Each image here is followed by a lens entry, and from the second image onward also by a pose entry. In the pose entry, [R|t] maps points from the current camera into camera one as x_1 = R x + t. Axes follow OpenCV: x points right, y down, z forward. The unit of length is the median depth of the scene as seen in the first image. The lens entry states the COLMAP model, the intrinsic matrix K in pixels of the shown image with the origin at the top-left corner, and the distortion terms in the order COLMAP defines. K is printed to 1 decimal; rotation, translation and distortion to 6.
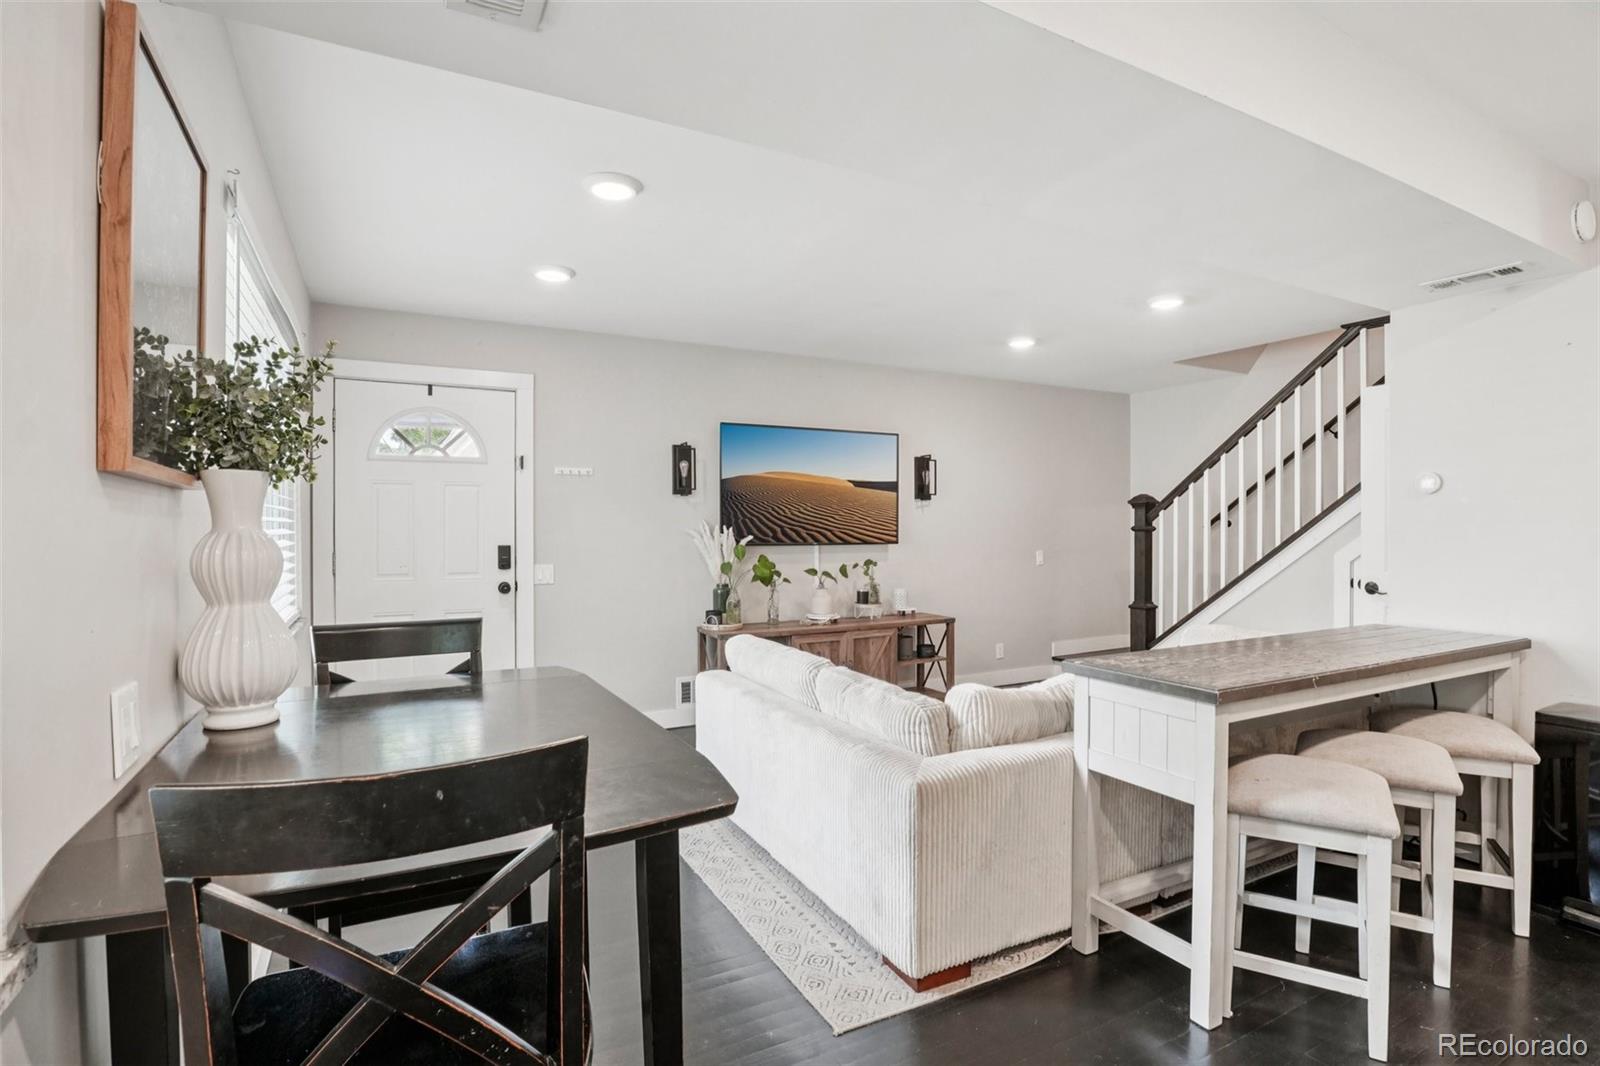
lens RADIAL K [[778.4, 0, 800.0], [0, 778.4, 533.0], [0, 0, 1]] dist [-0.034291, 0.000083]
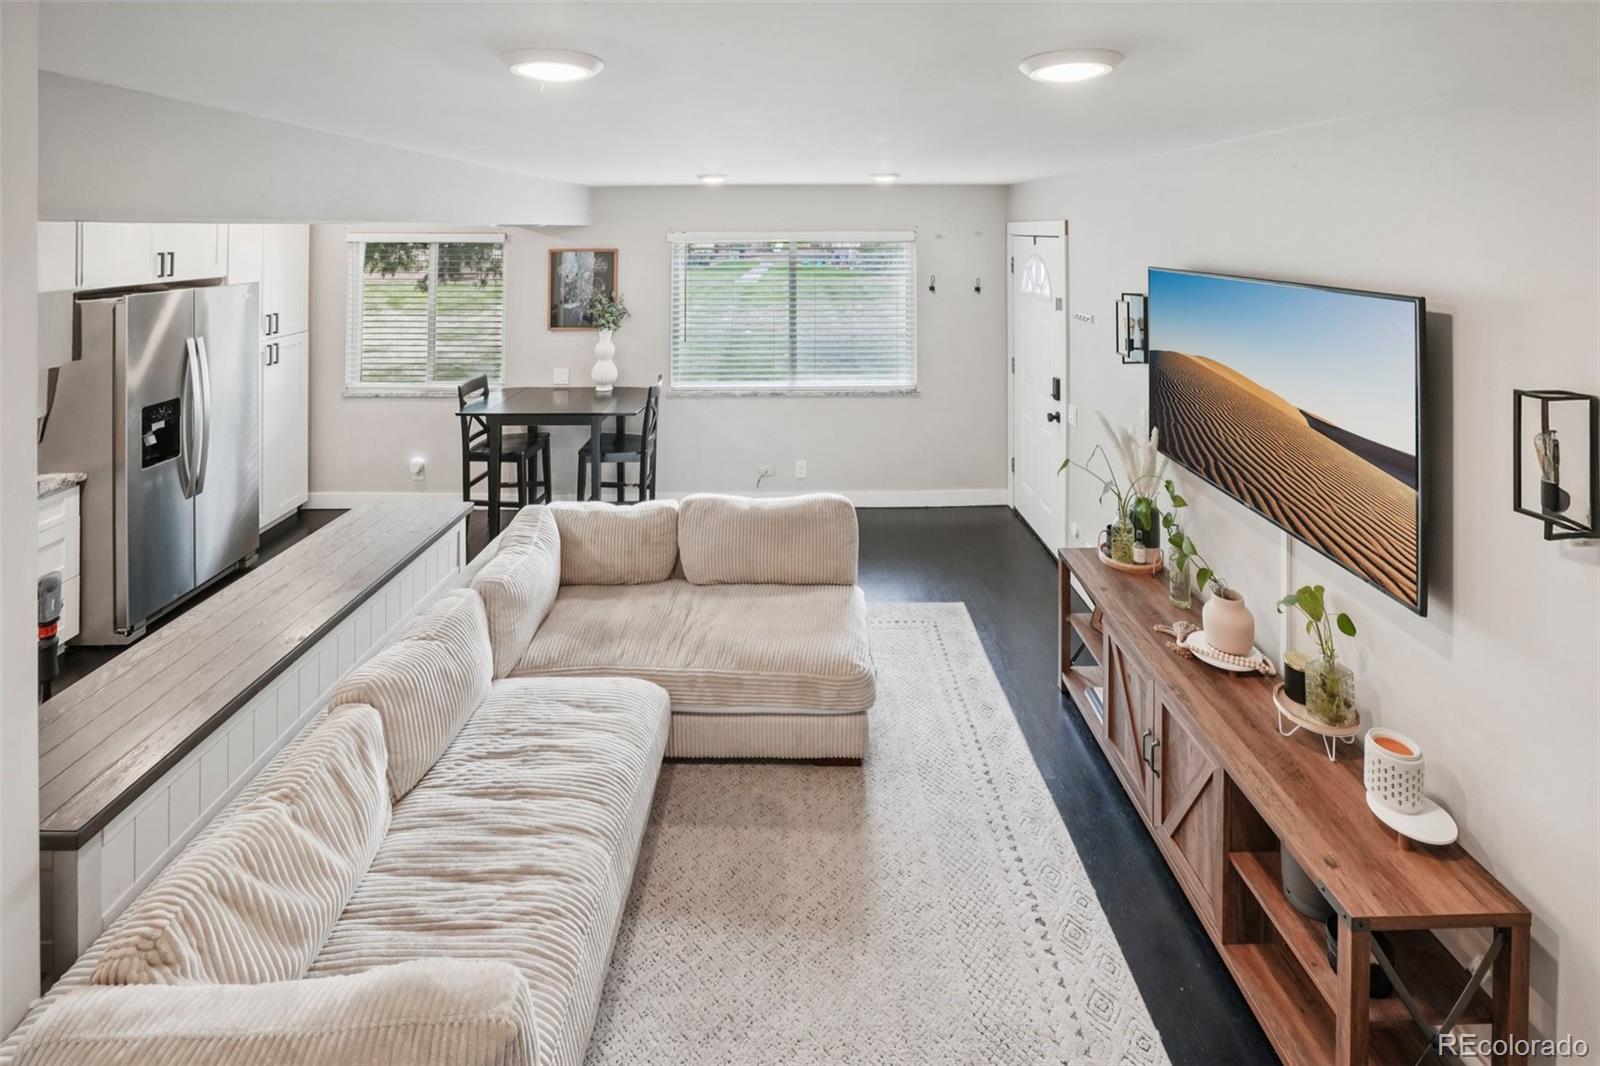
lens RADIAL K [[697.1, 0, 800.5], [0, 697.1, 248.1], [0, 0, 1]] dist [-0.014749, -0.000213]
pose [[-0.457840, 0.027800, -0.888600, 0.532502], [-0.002558, 0.999466, 0.032586, -0.164103], [0.889031, 0.017193, -0.457524, 0.929590]]
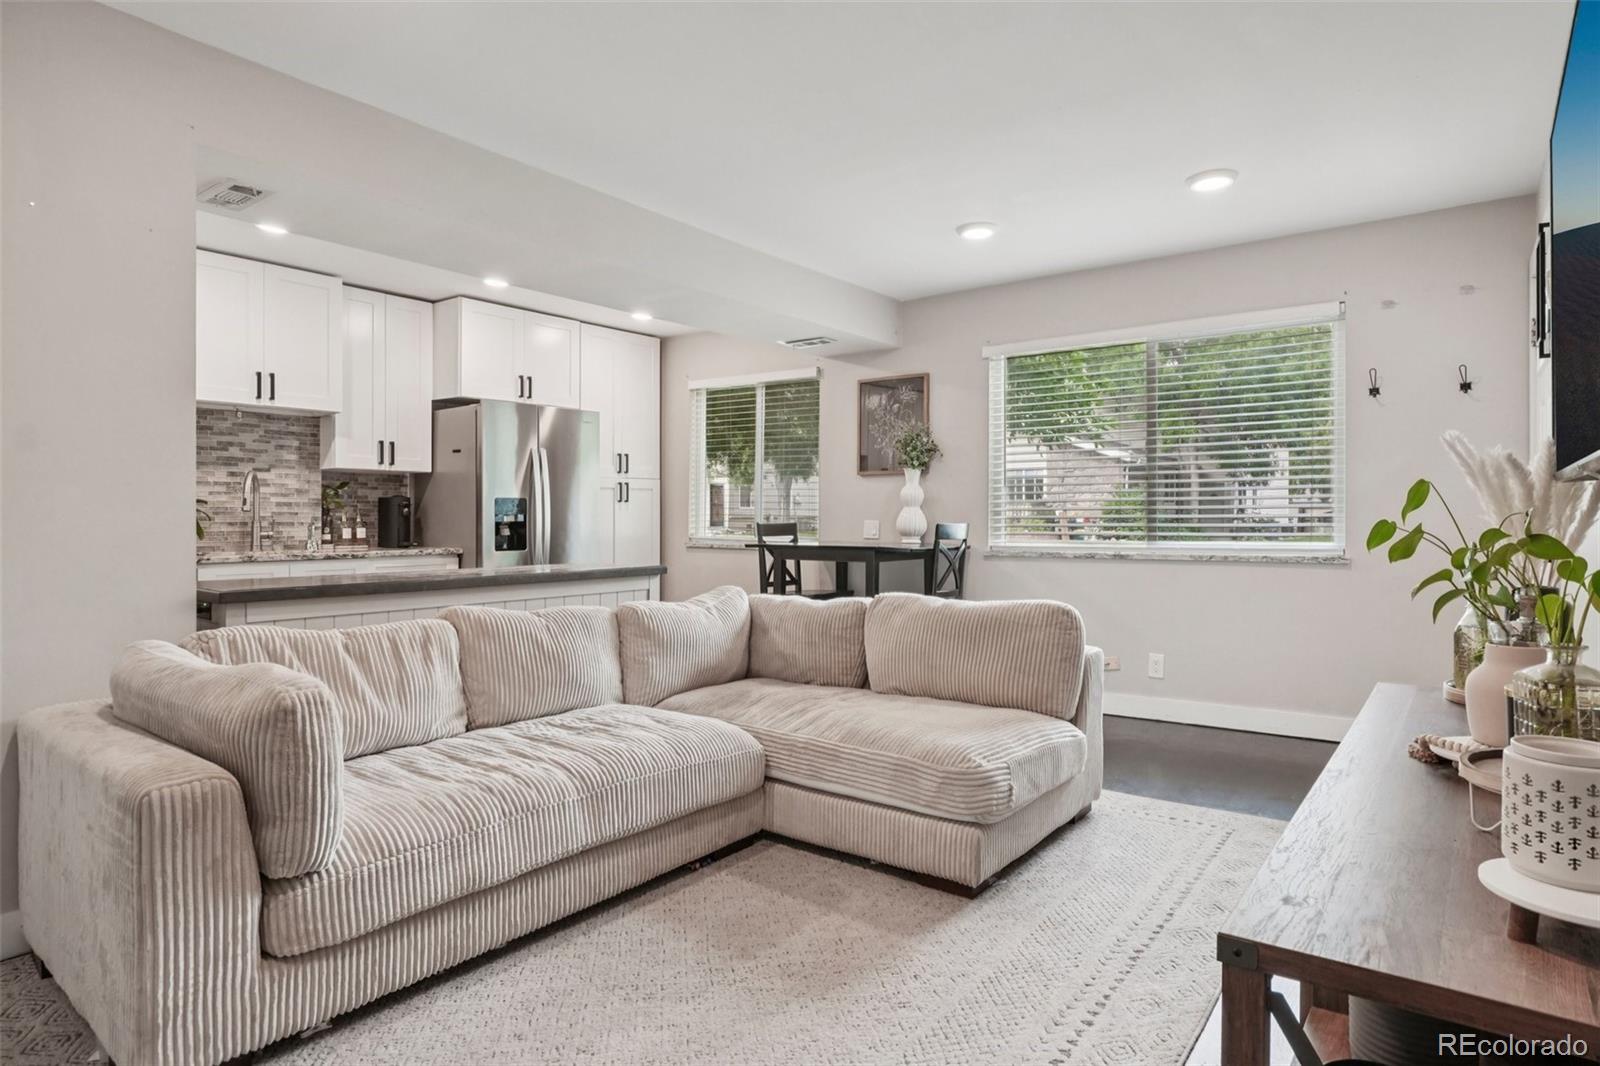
lens RADIAL K [[880.9, 0, 802.1], [0, 880.9, 517.8], [0, 0, 1]] dist [-0.020052, 0.000840]
pose [[-0.906259, 0.006108, -0.422678, 0.348378], [0.002427, 0.999954, 0.009246, 0.025673], [0.422715, 0.007353, -0.906233, 1.122080]]
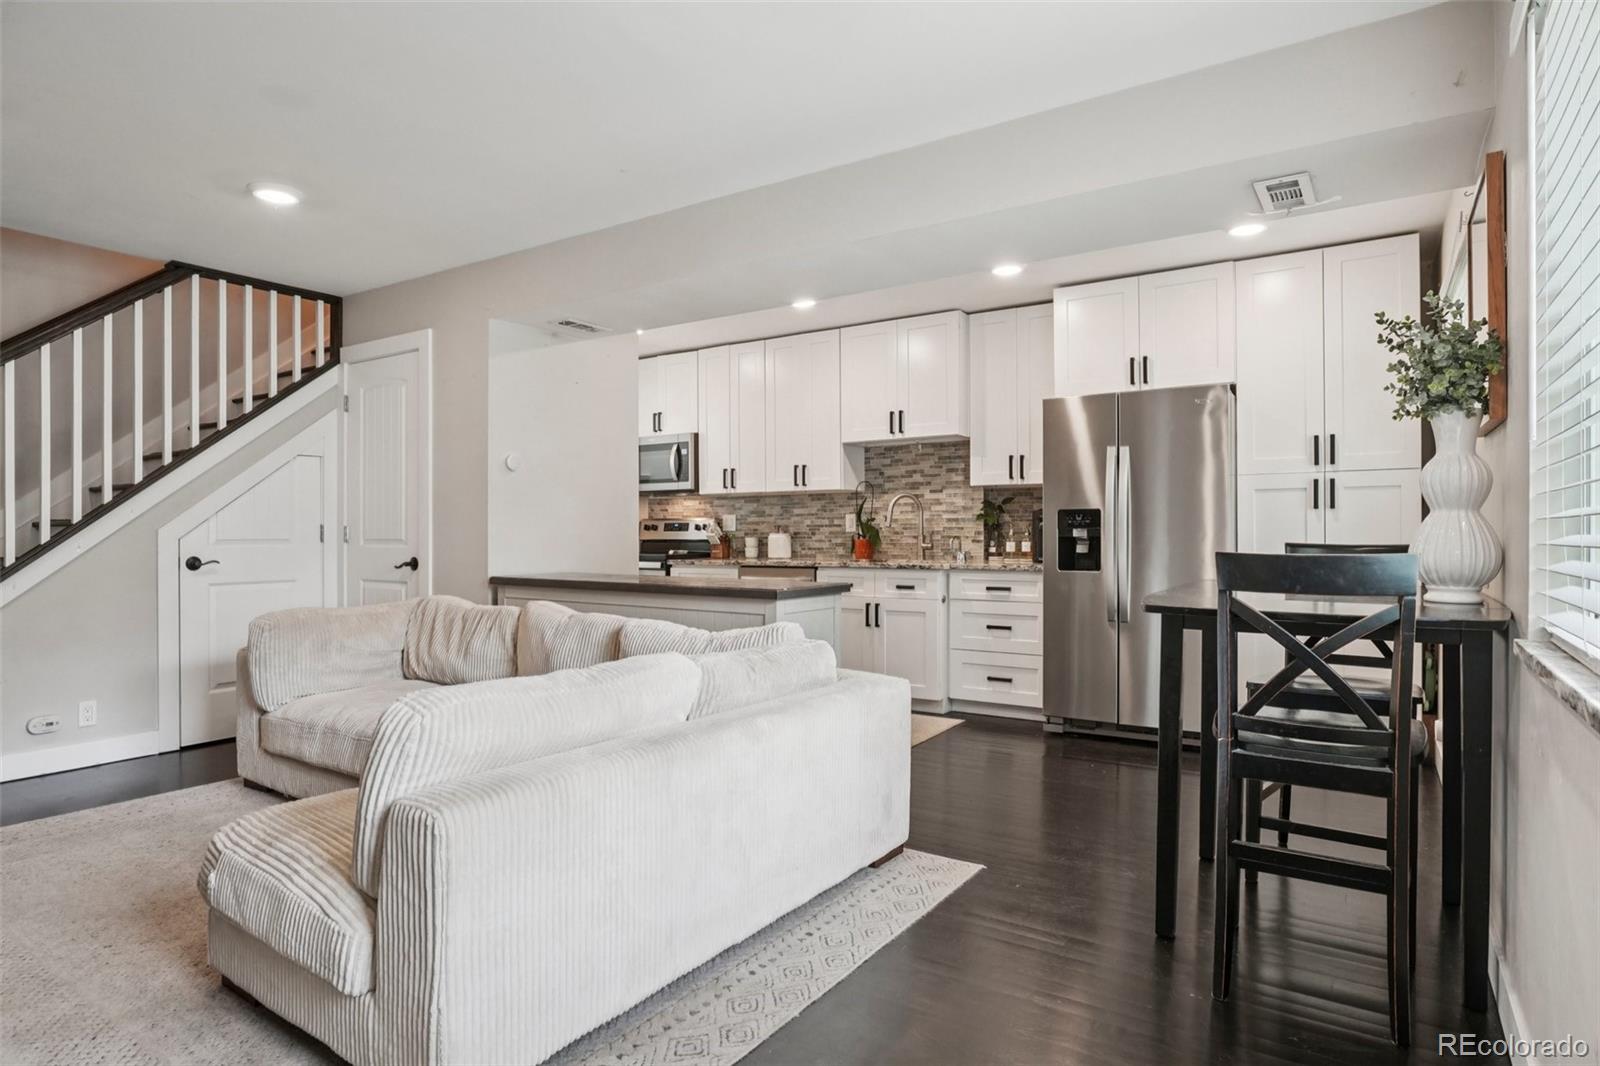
lens RADIAL K [[866.5, 0, 812.2], [0, 866.5, 532.1], [0, 0, 1]] dist [0.003417, 0.000707]
pose [[-0.476088, 0.001545, 0.879396, -0.394027], [0.009965, 0.999944, 0.003638, 0.027623], [-0.879341, 0.010496, -0.476076, 0.693476]]
